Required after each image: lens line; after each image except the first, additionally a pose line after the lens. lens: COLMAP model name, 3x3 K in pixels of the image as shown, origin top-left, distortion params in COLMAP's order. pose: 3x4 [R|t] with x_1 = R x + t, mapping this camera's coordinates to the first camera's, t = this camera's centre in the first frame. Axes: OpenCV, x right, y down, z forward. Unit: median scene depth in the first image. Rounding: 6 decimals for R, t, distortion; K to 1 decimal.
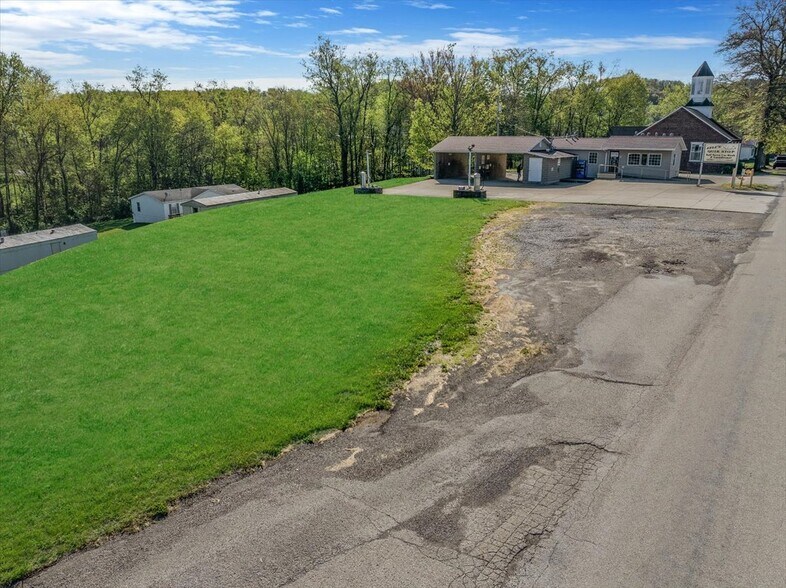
lens RADIAL K [[553.3, 0, 398.5], [0, 553.3, 292.7], [0, 0, 1]] dist [-0.034966, -0.001202]
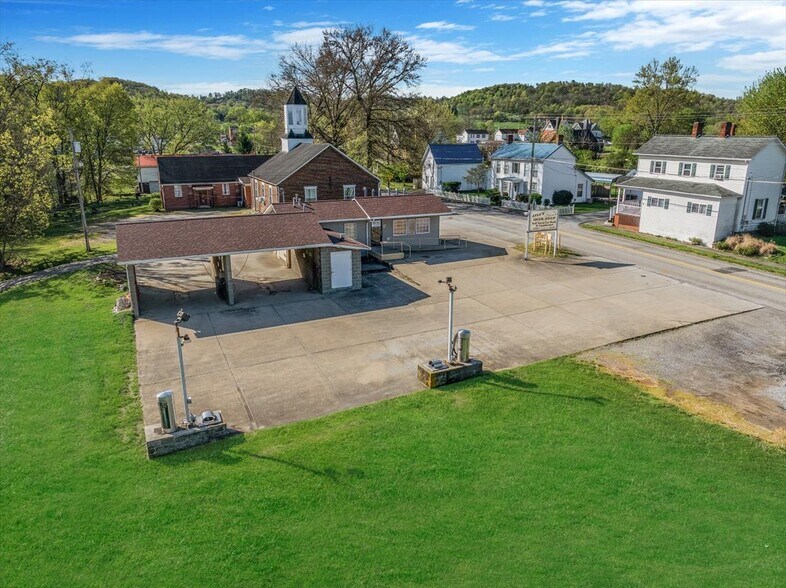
lens RADIAL K [[553.3, 0, 398.5], [0, 553.3, 292.7], [0, 0, 1]] dist [-0.034966, -0.001202]
pose [[0.484984, -0.237851, 0.841557, -0.292733], [0.235633, 0.962255, 0.136170, -0.315707], [-0.842180, 0.132258, 0.522724, 0.738429]]
